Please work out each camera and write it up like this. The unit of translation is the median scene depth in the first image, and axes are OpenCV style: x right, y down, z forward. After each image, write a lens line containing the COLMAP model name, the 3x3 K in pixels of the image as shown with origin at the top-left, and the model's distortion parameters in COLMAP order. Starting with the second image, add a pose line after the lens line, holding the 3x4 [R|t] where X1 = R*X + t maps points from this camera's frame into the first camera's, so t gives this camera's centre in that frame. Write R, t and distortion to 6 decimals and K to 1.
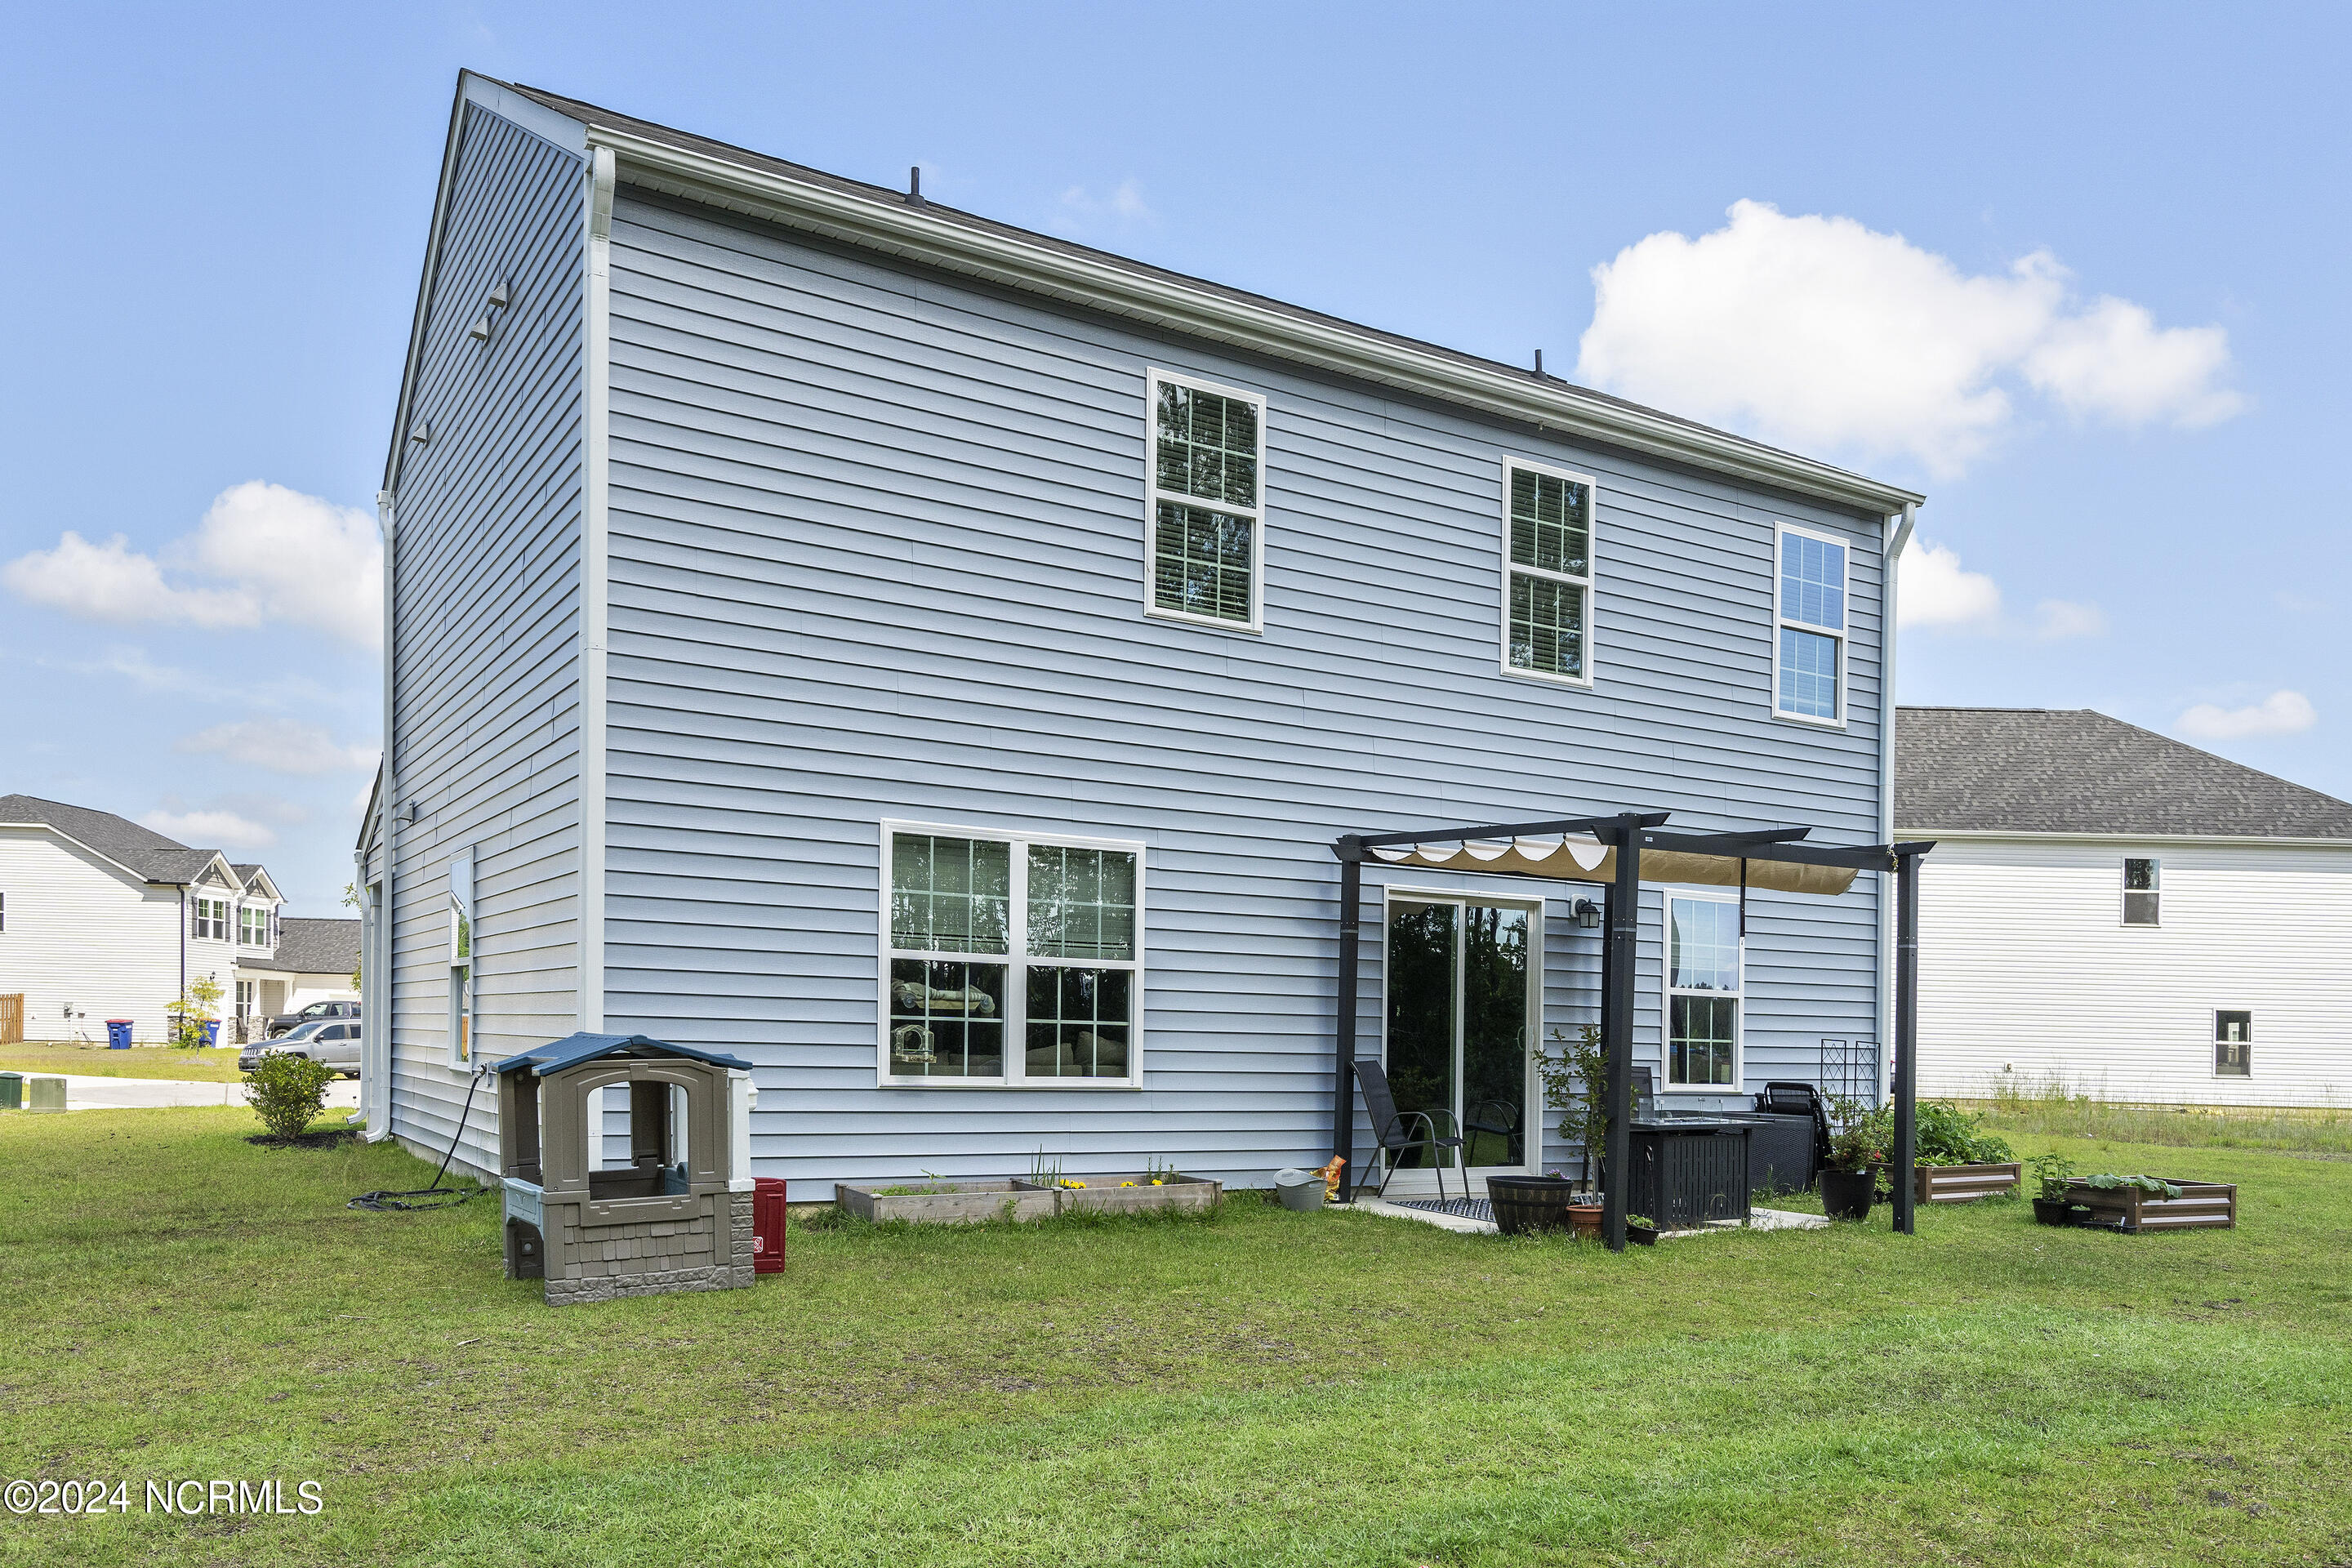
lens RADIAL K [[1762.6, 0, 1130.3], [0, 1762.6, 1094.9], [0, 0, 1]] dist [0.078911, 0.007637]
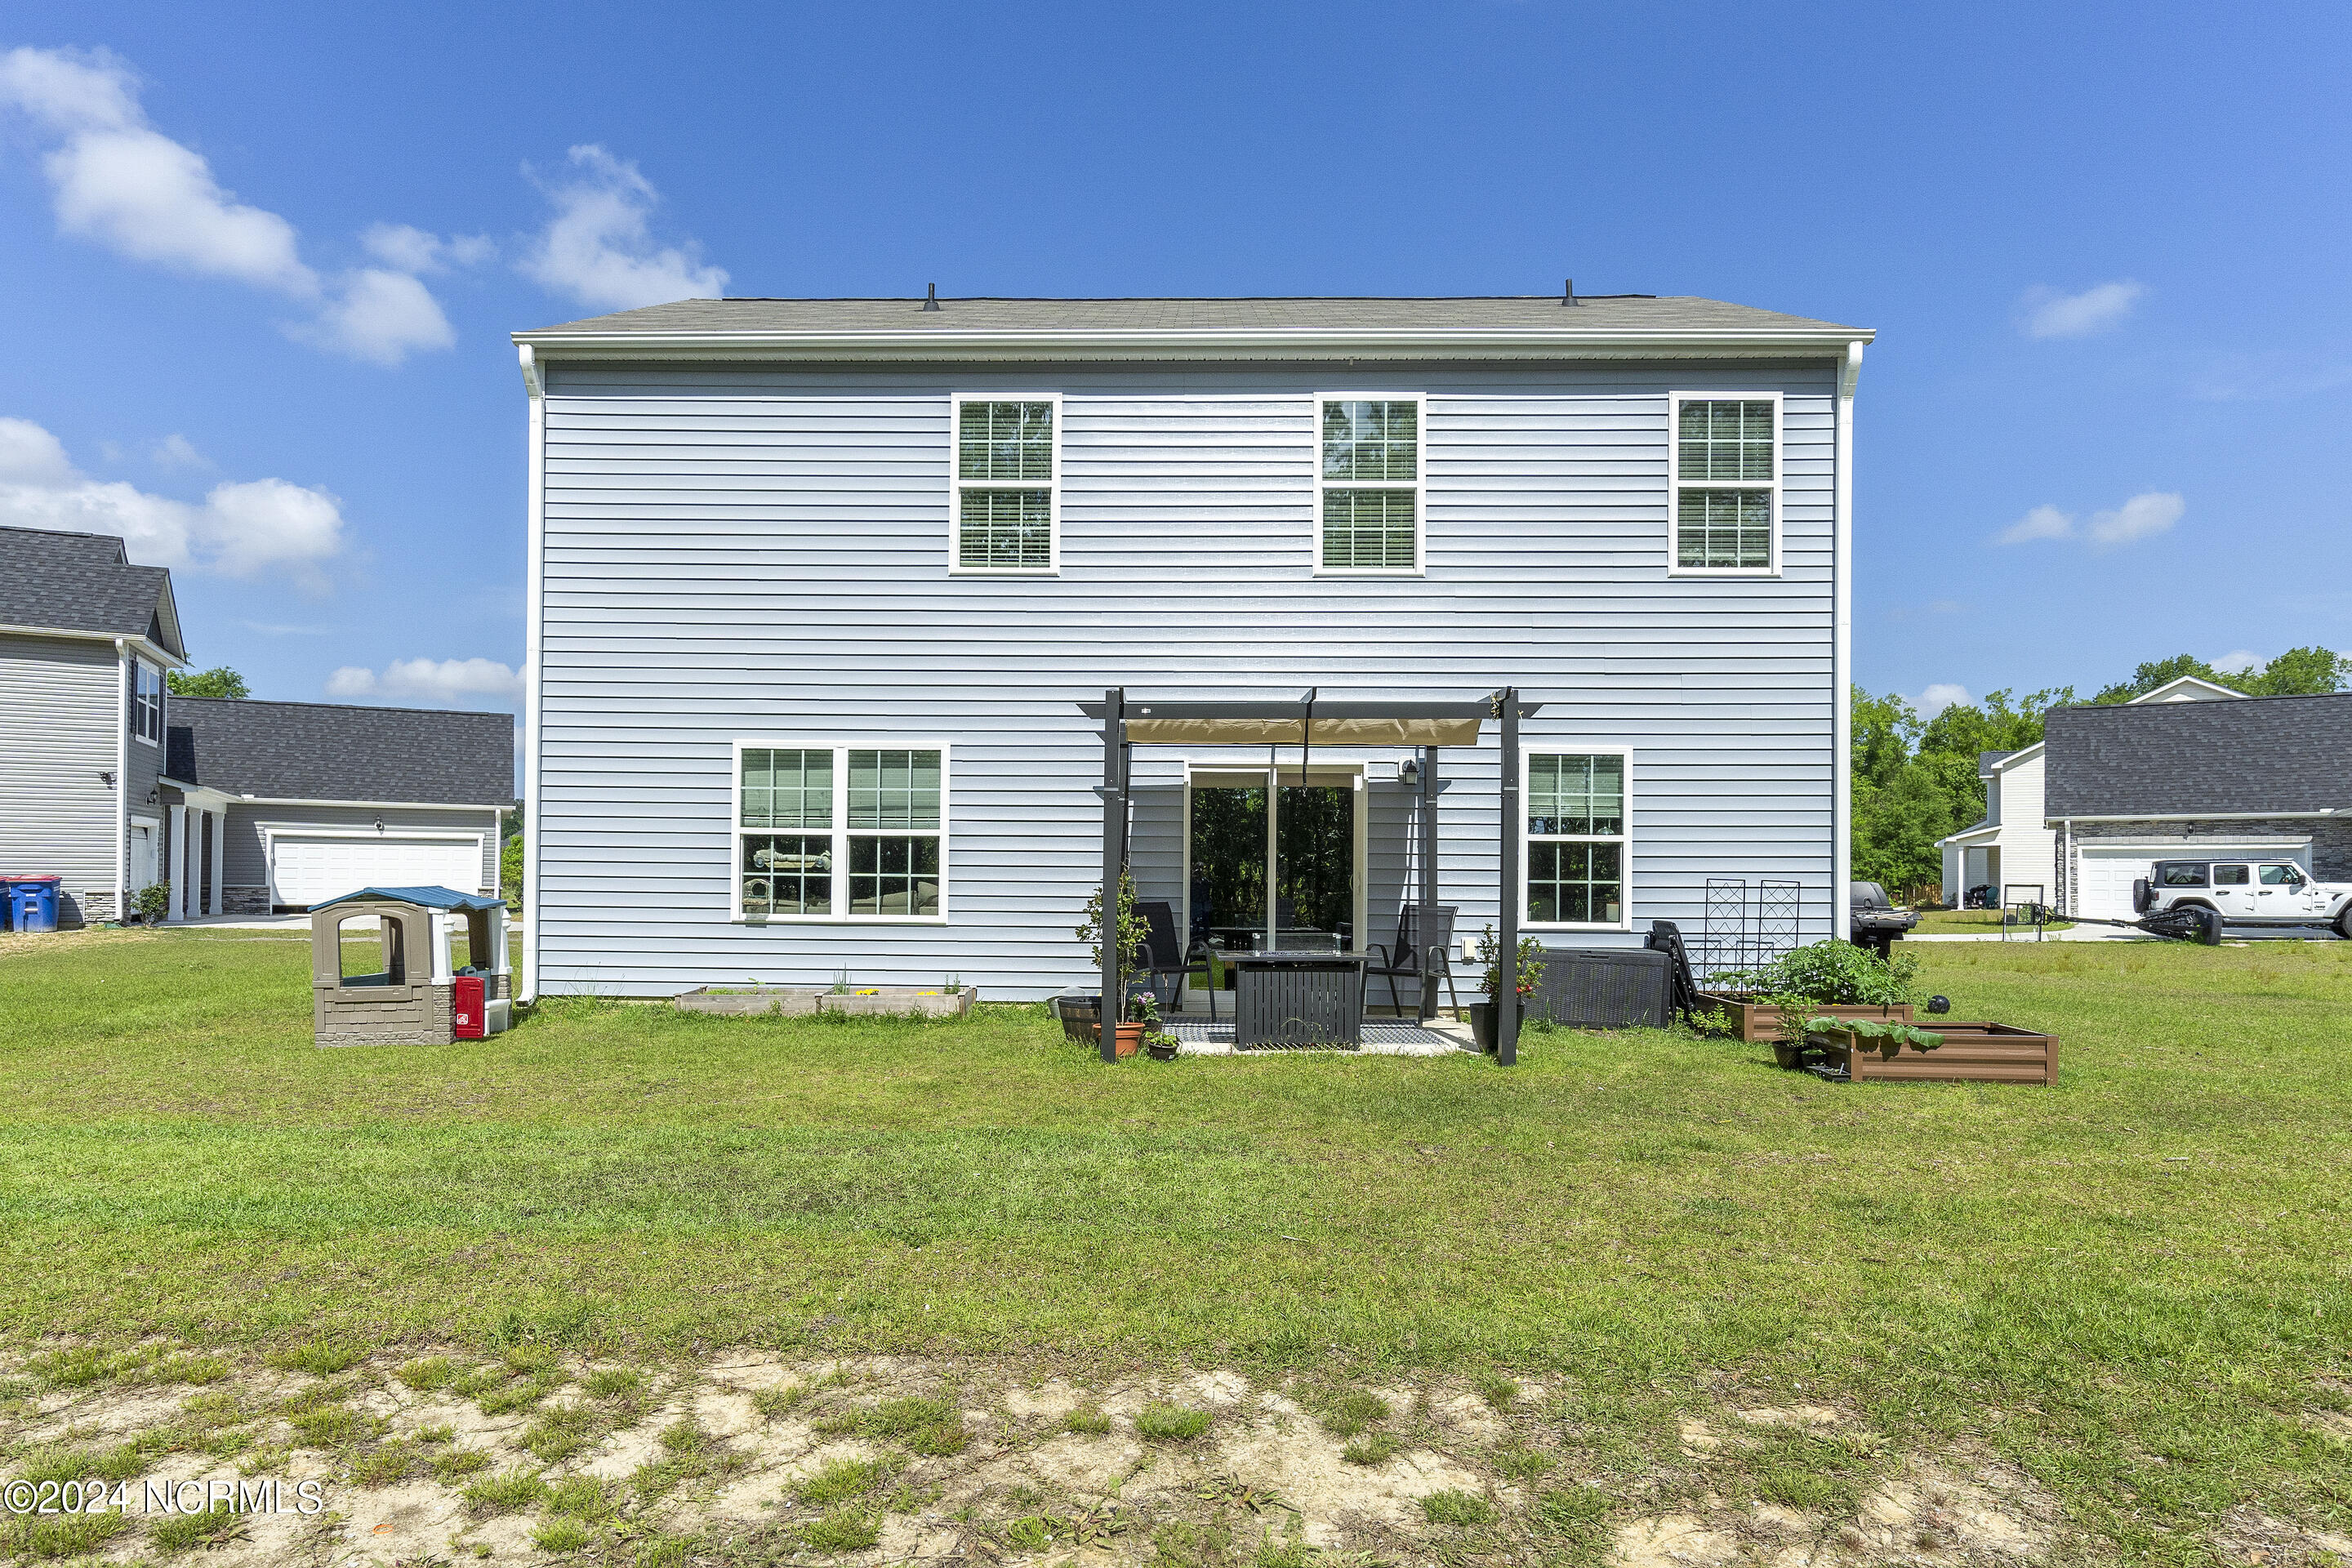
lens RADIAL K [[1111.7, 0, 938.8], [0, 1111.7, 949.9], [0, 0, 1]] dist [0.001380, 0.000073]
pose [[0.846176, 0.015153, -0.532689, 0.458289], [-0.006731, 0.999820, 0.017749, 0.002073], [0.532861, -0.011434, 0.846125, 0.270673]]
